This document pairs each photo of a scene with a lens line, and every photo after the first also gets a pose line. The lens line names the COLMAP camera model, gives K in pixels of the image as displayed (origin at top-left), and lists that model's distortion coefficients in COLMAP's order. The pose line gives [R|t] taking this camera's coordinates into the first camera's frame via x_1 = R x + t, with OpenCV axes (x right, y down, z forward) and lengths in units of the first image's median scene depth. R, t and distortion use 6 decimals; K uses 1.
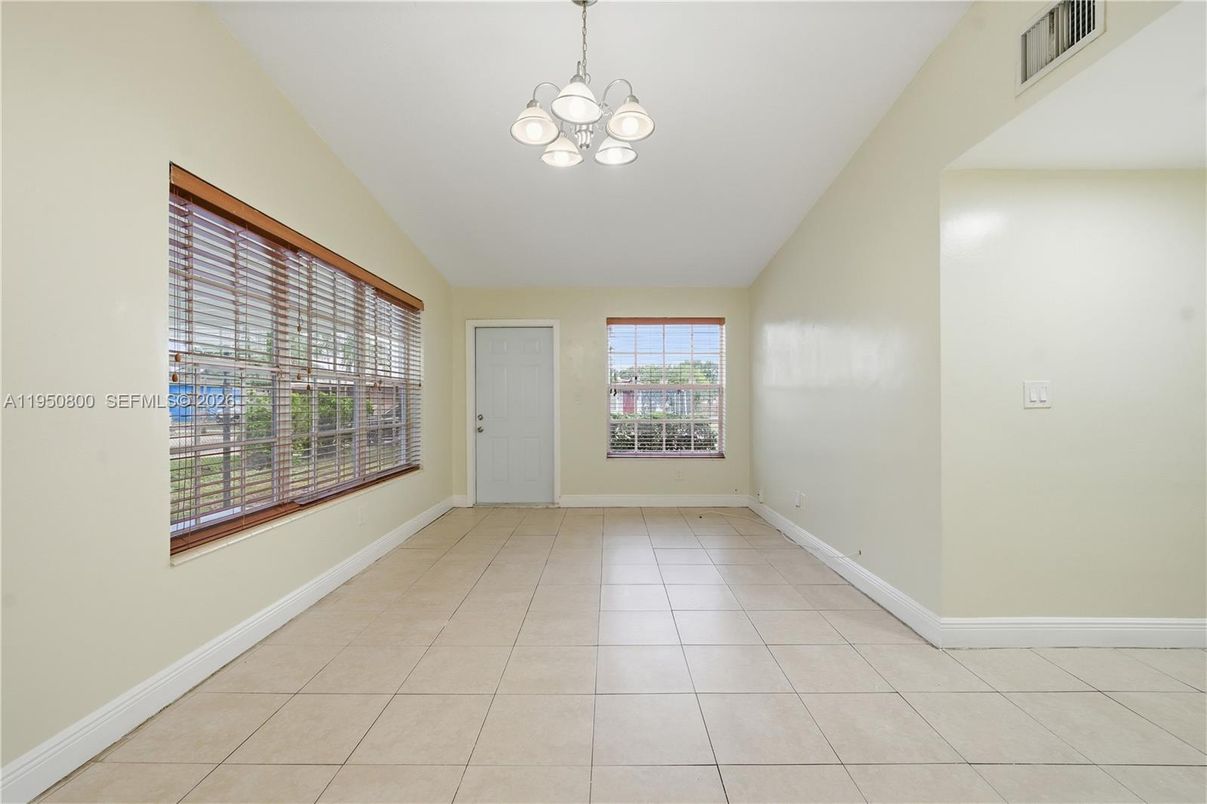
lens RADIAL K [[506.4, 0, 603.5], [0, 506.4, 403.7], [0, 0, 1]] dist [-0.004124, 0.000742]
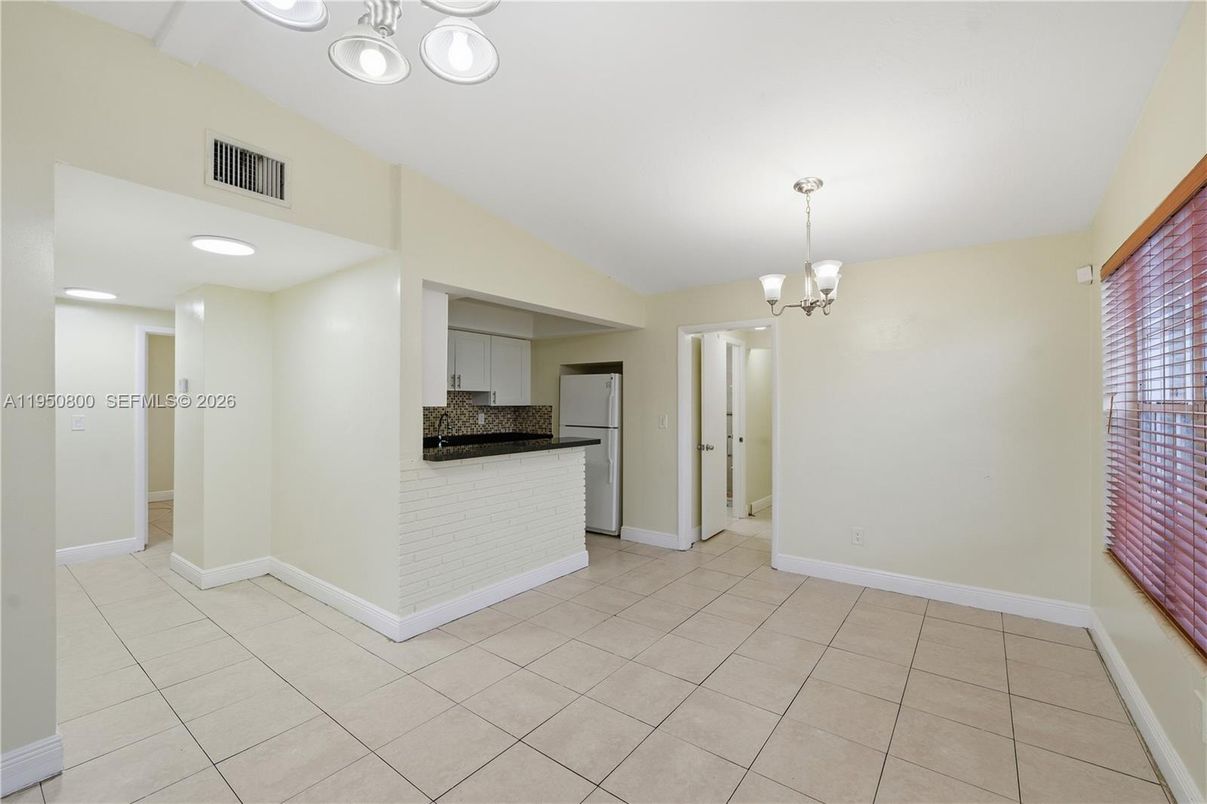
lens RADIAL K [[506.4, 0, 600.1], [0, 506.4, 402.3], [0, 0, 1]] dist [-0.004124, 0.000742]
pose [[-0.801005, 0.006576, 0.598622, -0.215430], [0.003718, 0.999975, -0.006011, -0.036448], [-0.598647, -0.002589, -0.801009, 0.504941]]
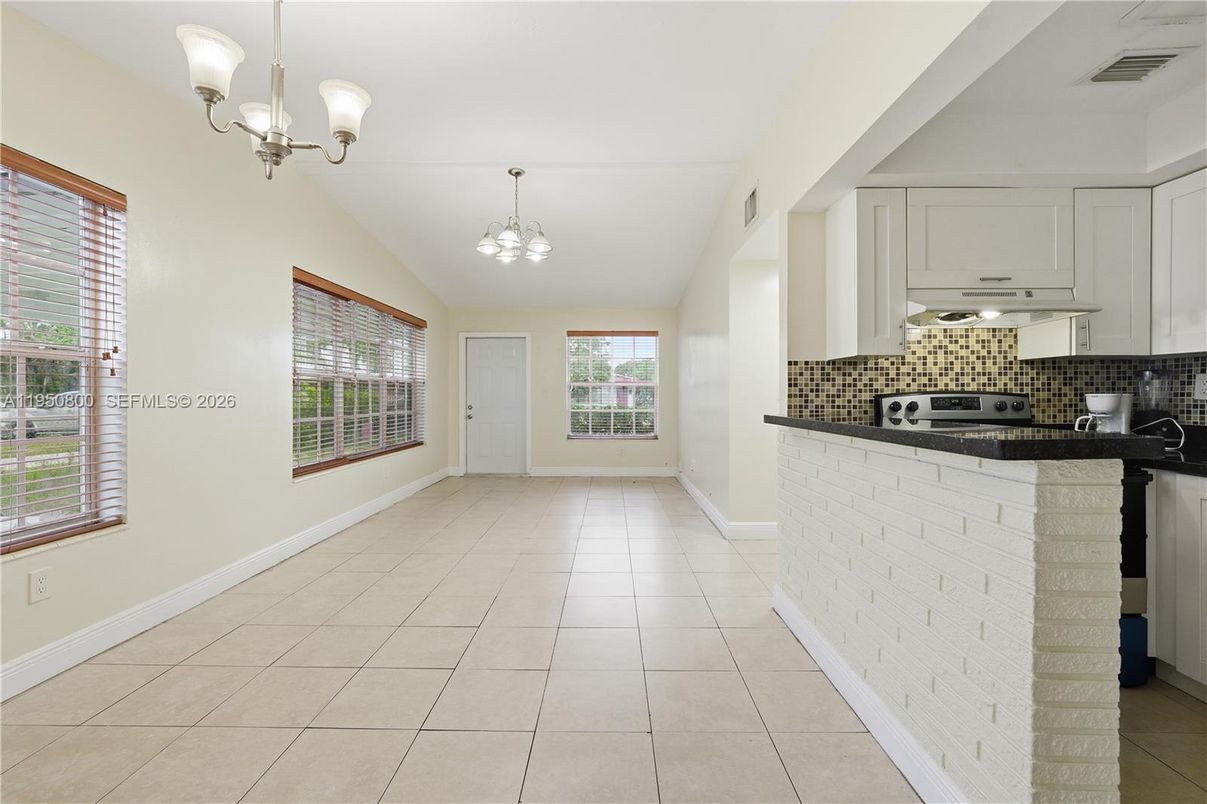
lens RADIAL K [[506.4, 0, 605.4], [0, 506.4, 402.4], [0, 0, 1]] dist [-0.004124, 0.000742]
pose [[0.999987, 0.003195, 0.003967, 0.107130], [-0.003229, 0.999958, 0.008599, 0.002422], [-0.003939, -0.008611, 0.999955, -0.323132]]
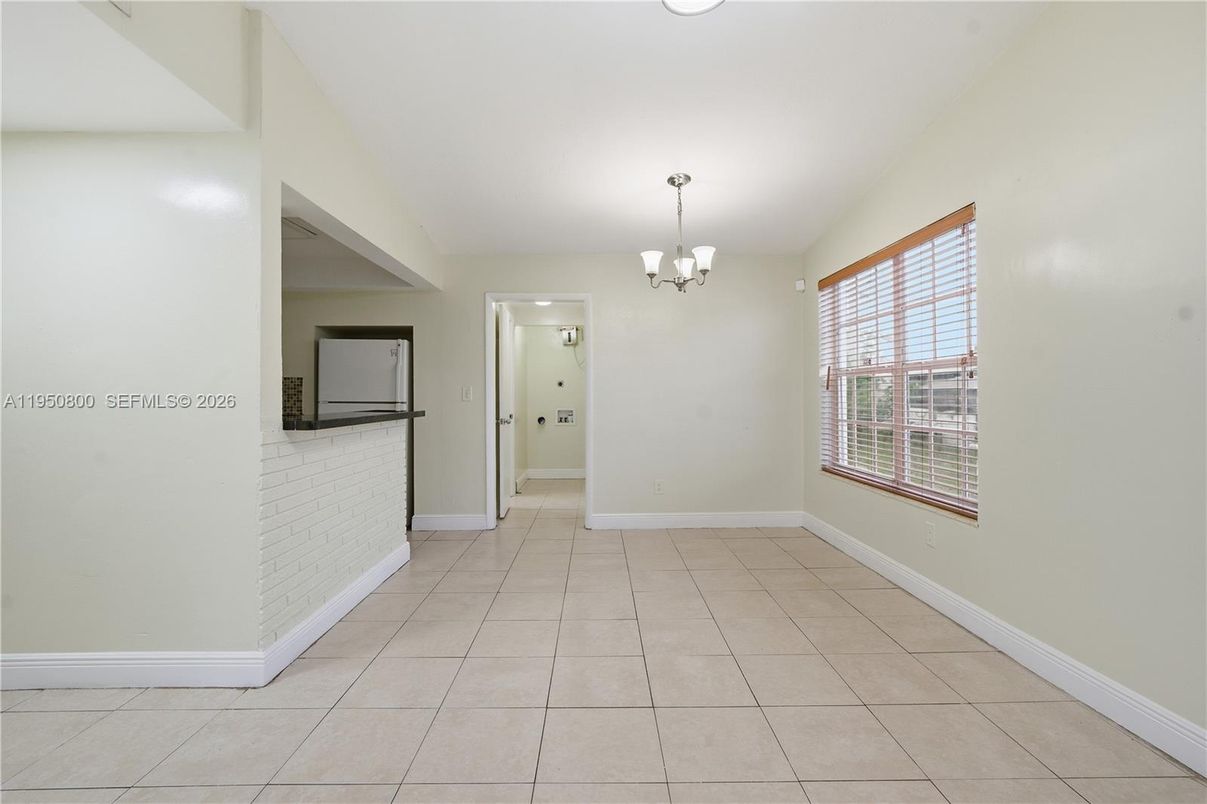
lens RADIAL K [[547.3, 0, 602.4], [0, 547.3, 394.2], [0, 0, 1]] dist [0.002101, 0.000517]
pose [[-0.999778, 0.008455, -0.019297, 0.032501], [0.008522, 0.999958, -0.003400, -0.001455], [0.019268, -0.003564, -0.999808, 0.620721]]
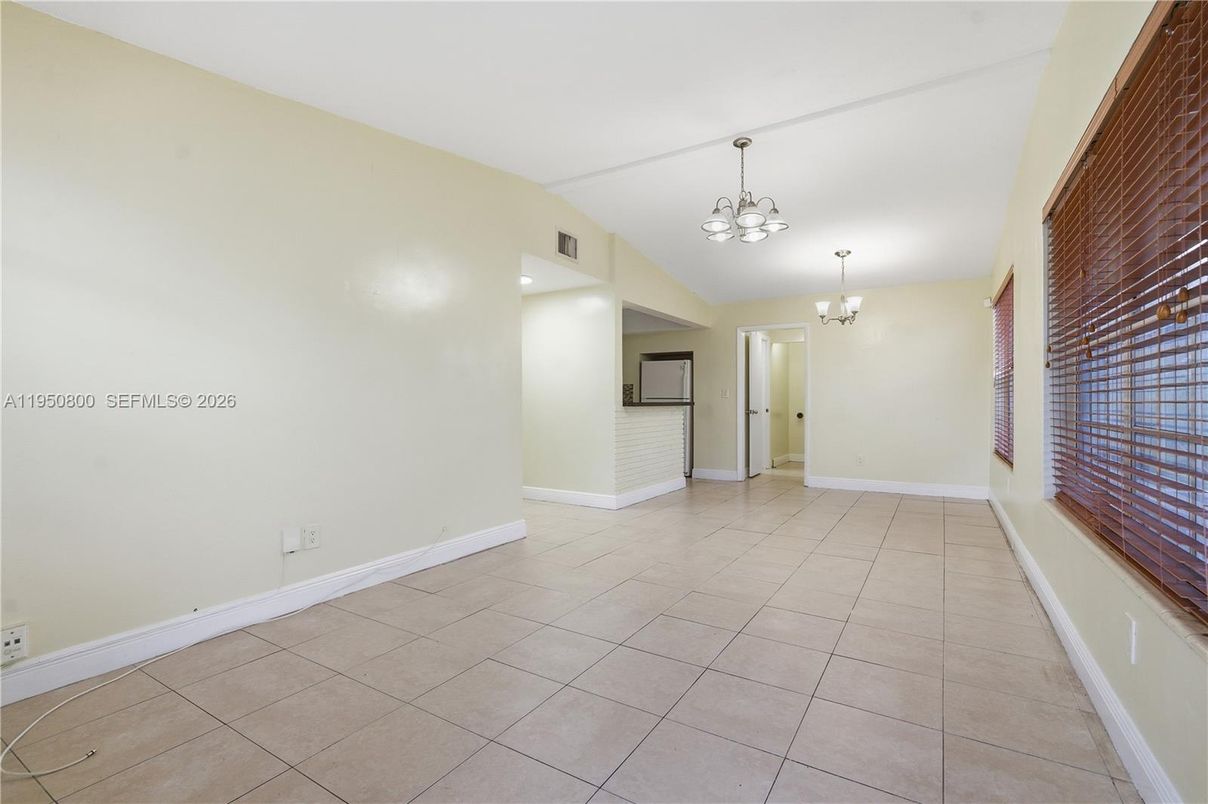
lens RADIAL K [[547.7, 0, 604.3], [0, 547.7, 397.0], [0, 0, 1]] dist [0.002101, 0.000517]
pose [[-0.855594, 0.010516, 0.517541, -0.224578], [0.004145, 0.999901, -0.013465, 0.020719], [-0.517631, -0.009376, -0.855553, 1.078747]]
